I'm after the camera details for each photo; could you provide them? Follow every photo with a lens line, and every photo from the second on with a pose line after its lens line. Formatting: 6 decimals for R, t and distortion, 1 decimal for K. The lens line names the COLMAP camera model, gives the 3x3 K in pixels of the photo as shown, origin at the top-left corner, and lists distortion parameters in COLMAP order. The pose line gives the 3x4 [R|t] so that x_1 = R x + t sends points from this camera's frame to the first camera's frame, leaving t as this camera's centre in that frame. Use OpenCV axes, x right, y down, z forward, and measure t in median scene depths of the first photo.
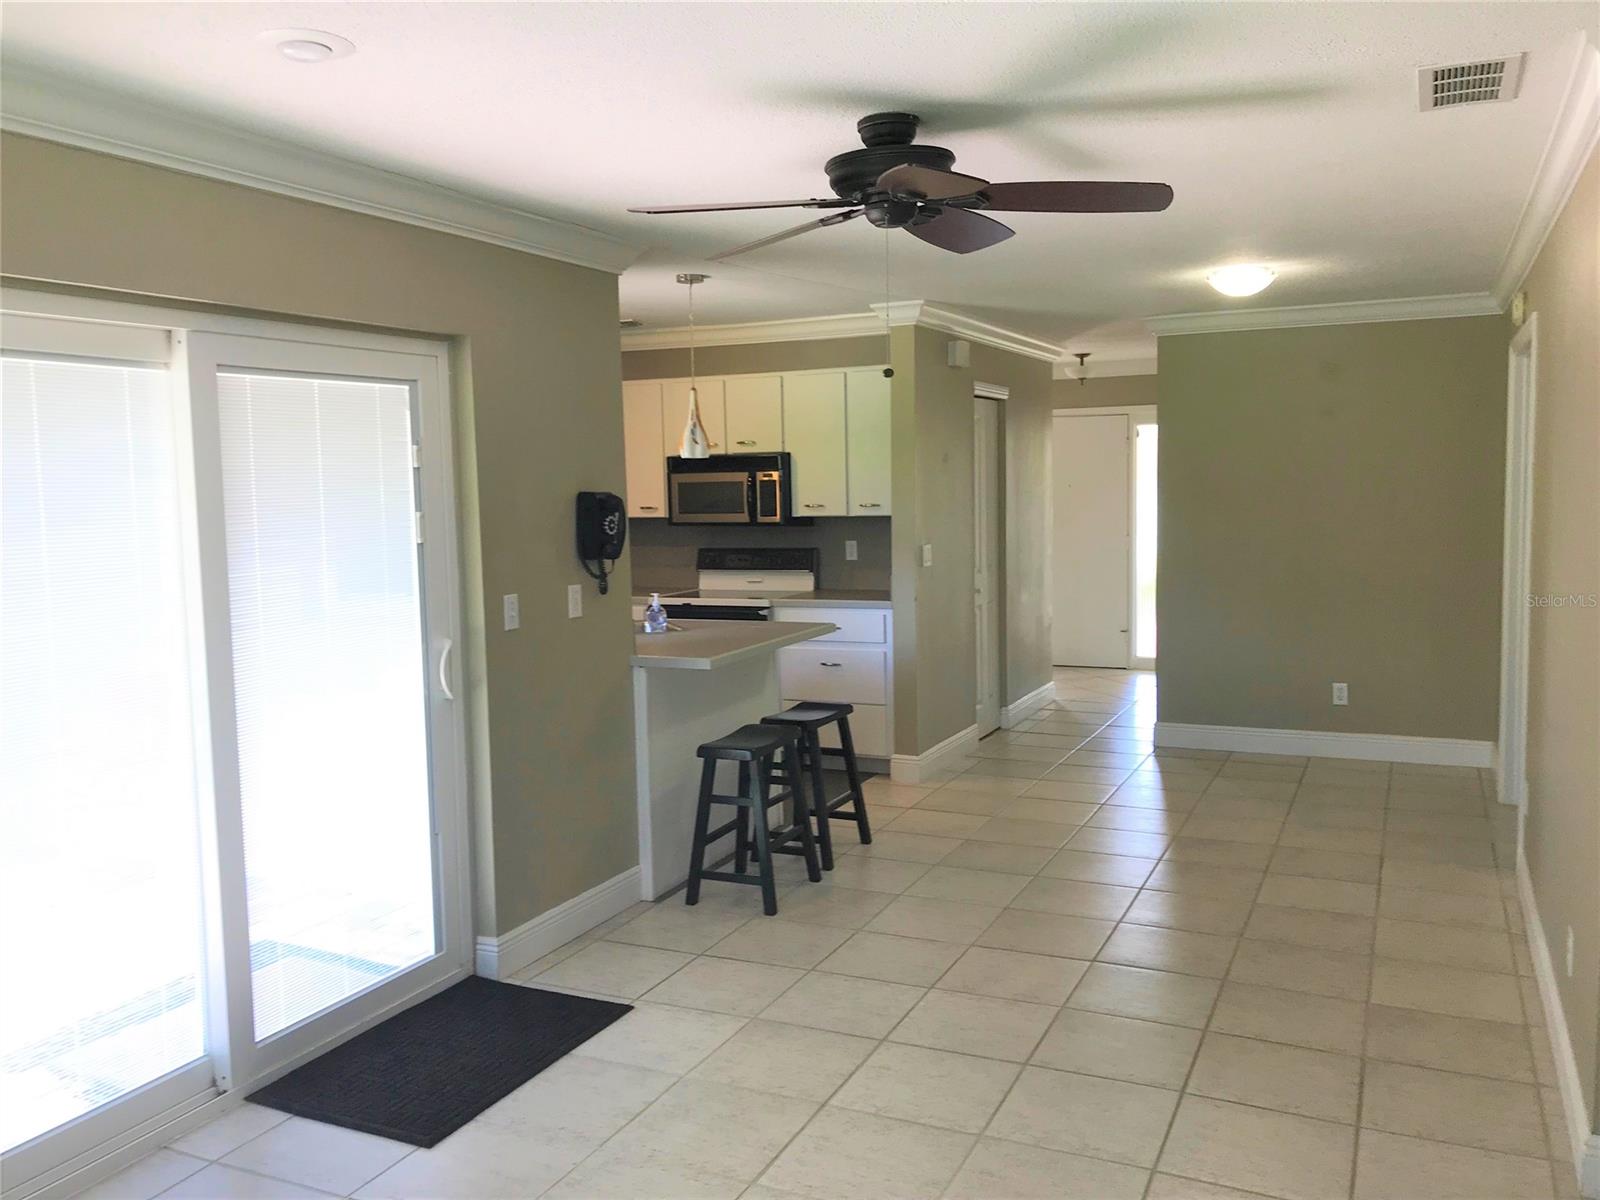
lens RADIAL K [[1315.9, 0, 789.6], [0, 1315.9, 594.7], [0, 0, 1]] dist [0.063435, -0.070784]
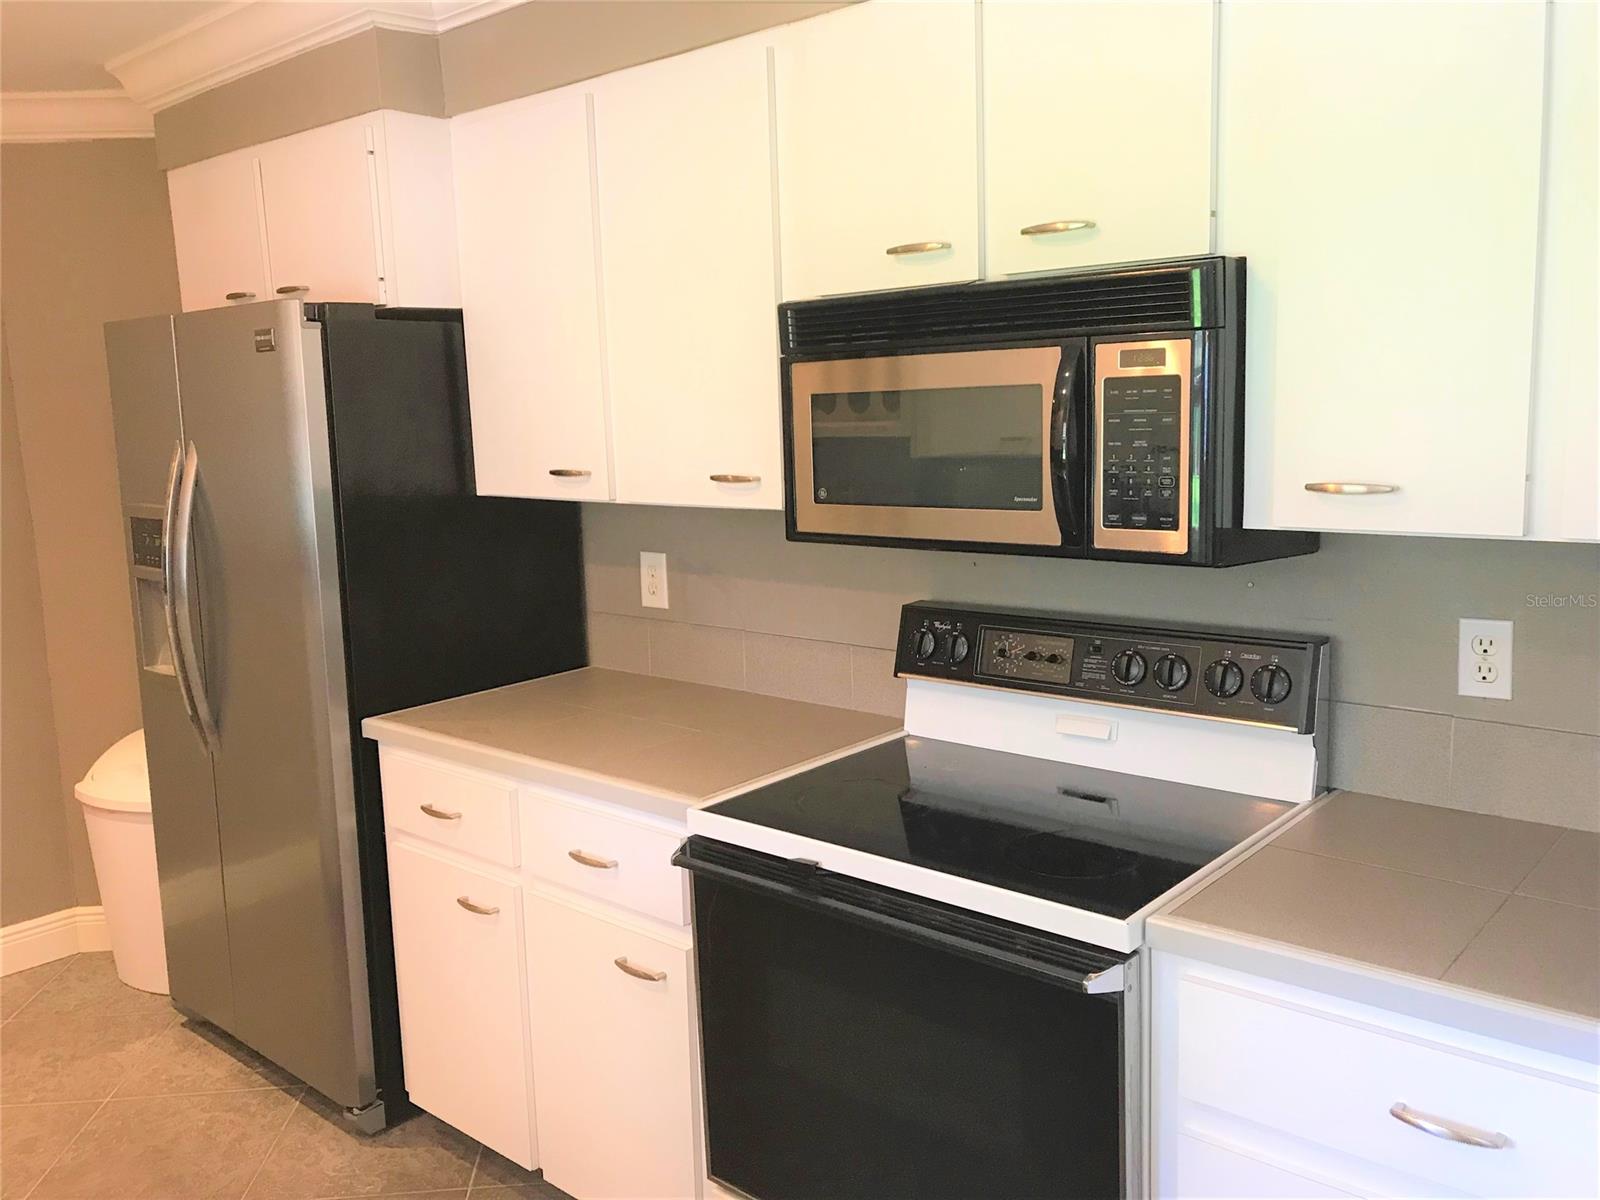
lens RADIAL K [[1315.9, 0, 789.6], [0, 1315.9, 594.7], [0, 0, 1]] dist [0.063435, -0.070784]
pose [[0.962550, 0.031247, -0.269297, -0.012044], [-0.013096, 0.997535, 0.068937, -0.062064], [0.270787, -0.062828, 0.960587, 0.733525]]
